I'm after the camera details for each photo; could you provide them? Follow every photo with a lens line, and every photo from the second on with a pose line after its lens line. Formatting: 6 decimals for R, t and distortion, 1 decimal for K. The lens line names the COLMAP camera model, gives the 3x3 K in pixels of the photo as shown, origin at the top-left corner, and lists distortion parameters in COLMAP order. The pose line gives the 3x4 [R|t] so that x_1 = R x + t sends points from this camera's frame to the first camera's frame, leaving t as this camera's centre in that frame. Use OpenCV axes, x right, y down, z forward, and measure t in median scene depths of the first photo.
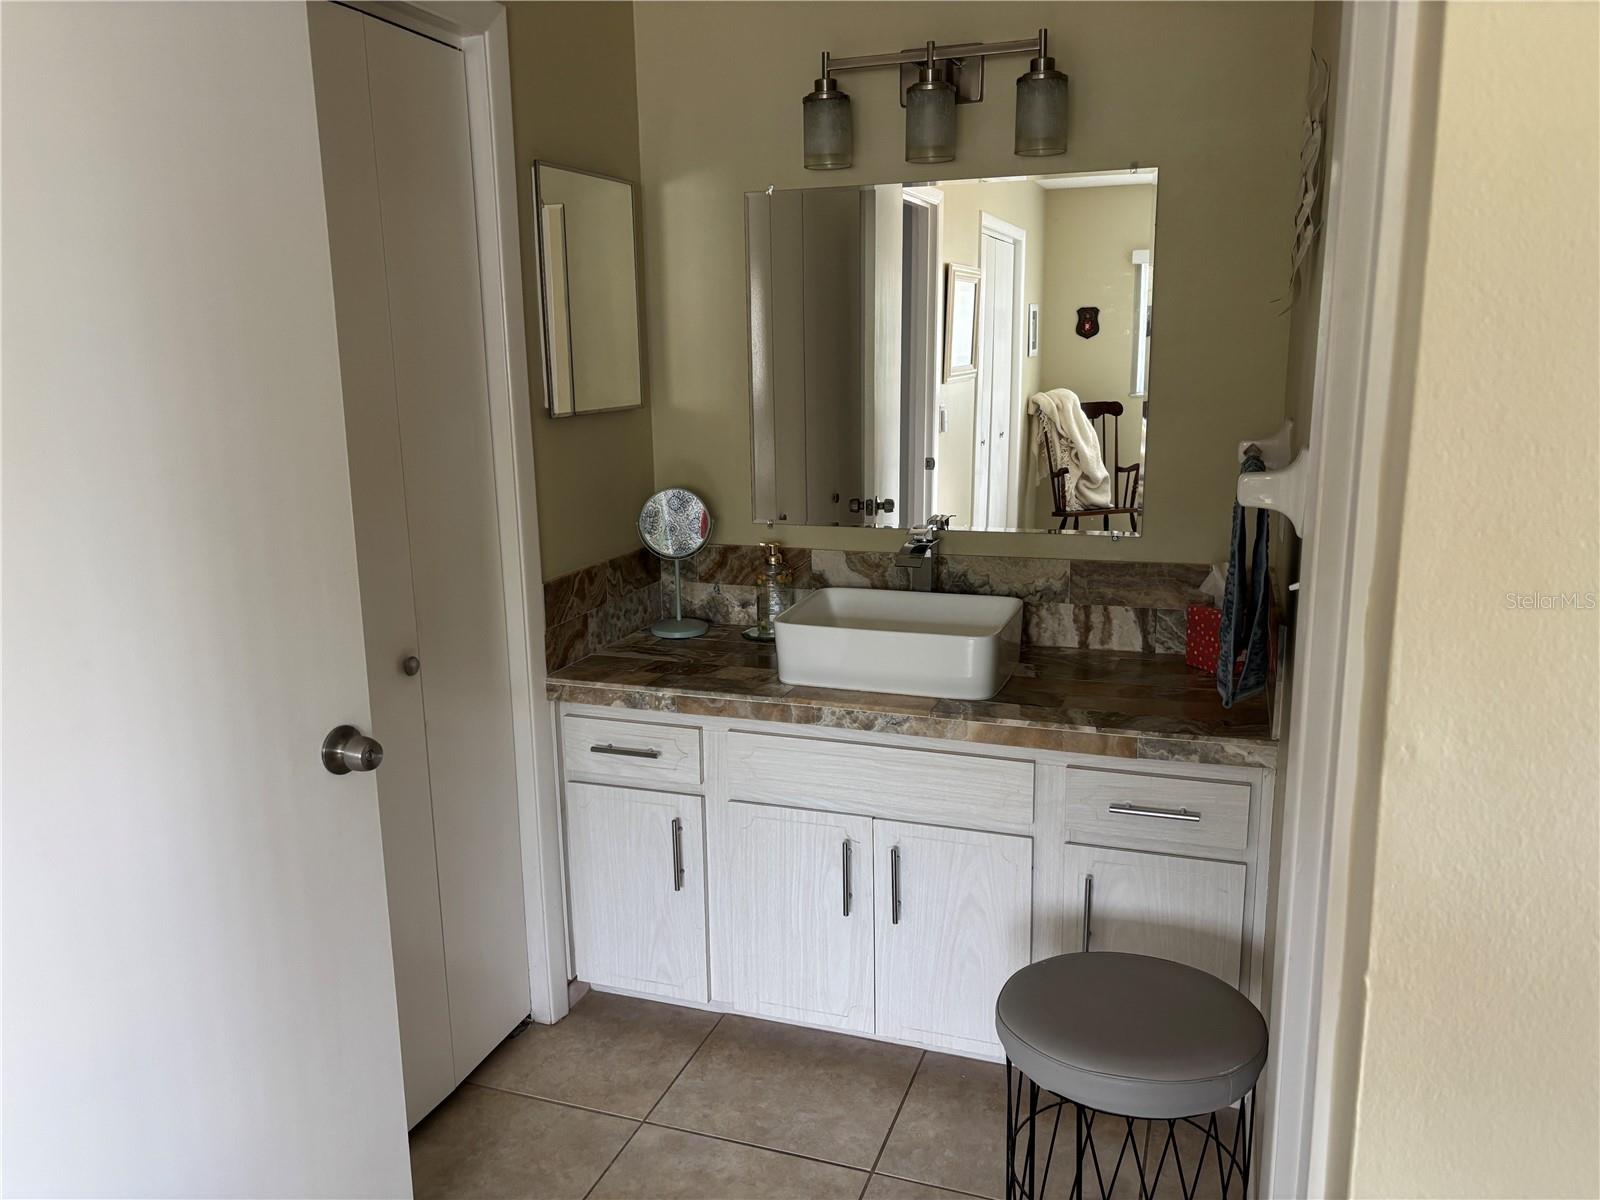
lens RADIAL K [[1221.9, 0, 791.0], [0, 1221.9, 601.3], [0, 0, 1]] dist [0.051728, -0.059851]
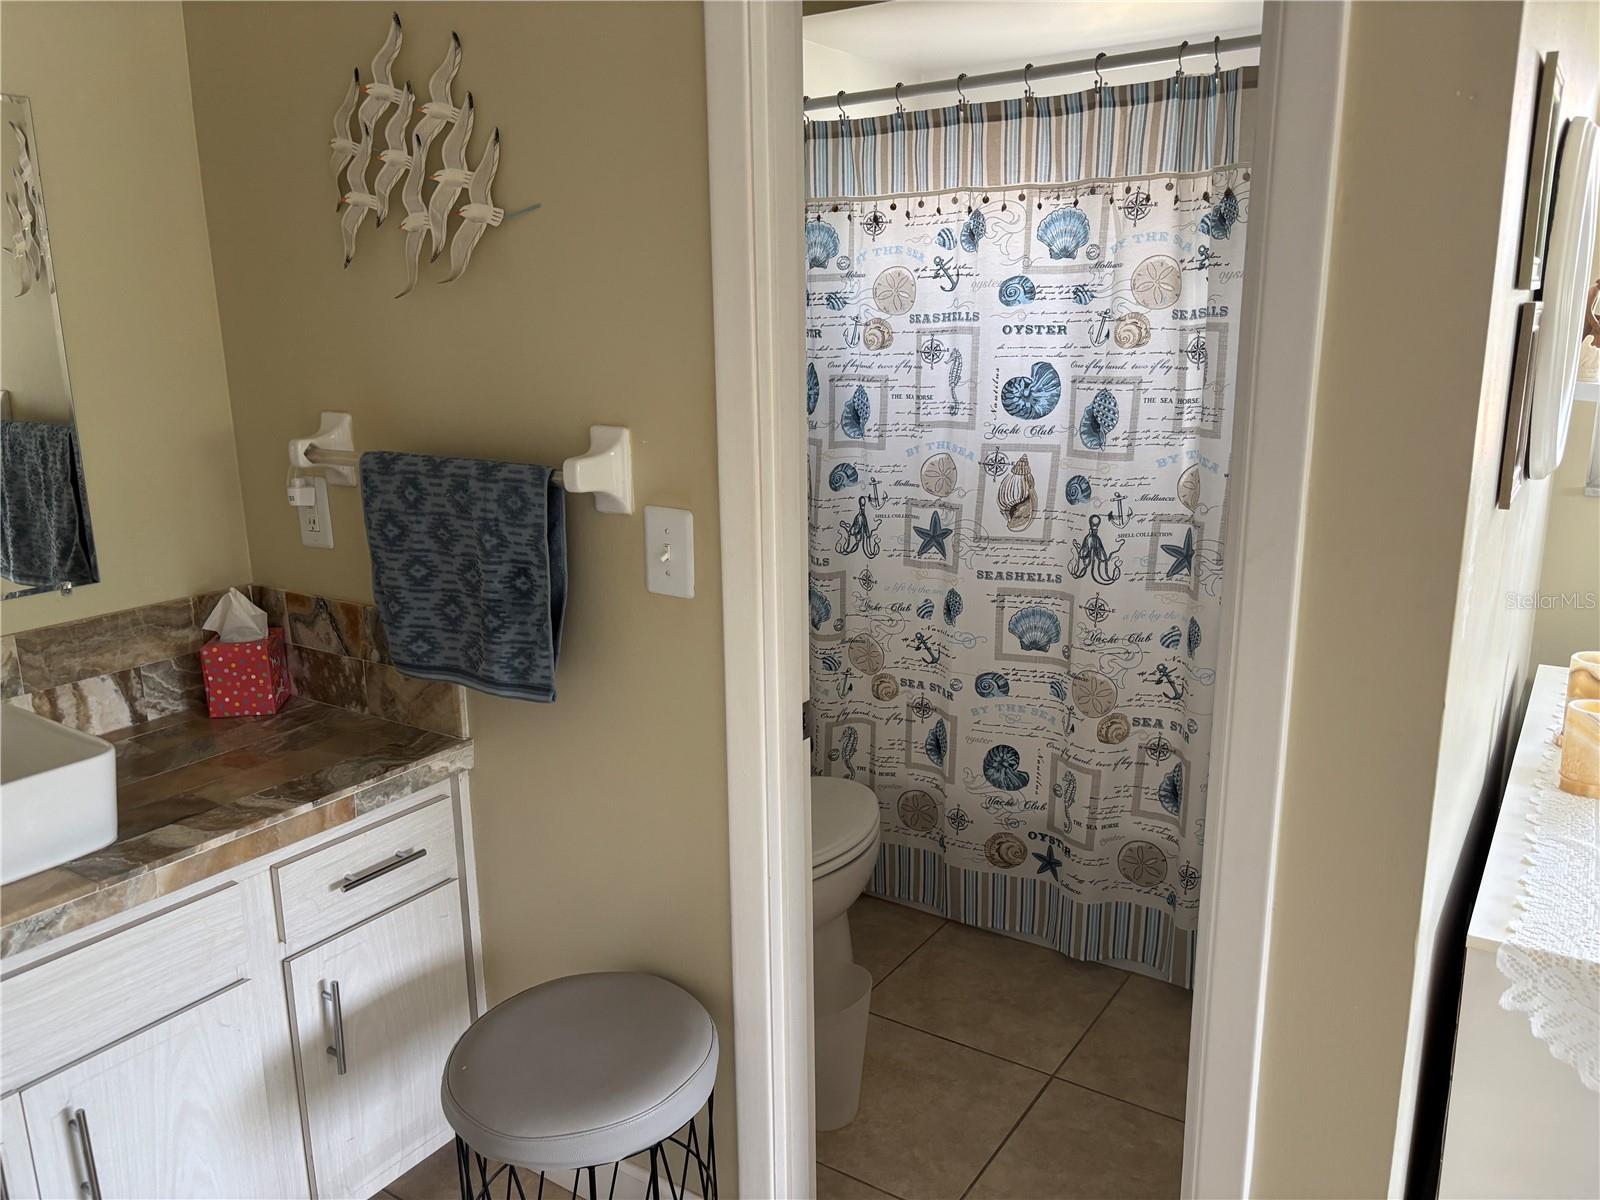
lens RADIAL K [[1221.9, 0, 791.0], [0, 1221.9, 601.3], [0, 0, 1]] dist [0.051728, -0.059851]
pose [[0.235835, -0.210863, 0.948641, -0.387717], [0.210283, 0.964121, 0.162026, -0.083571], [-0.948769, 0.161272, 0.271714, 0.420581]]
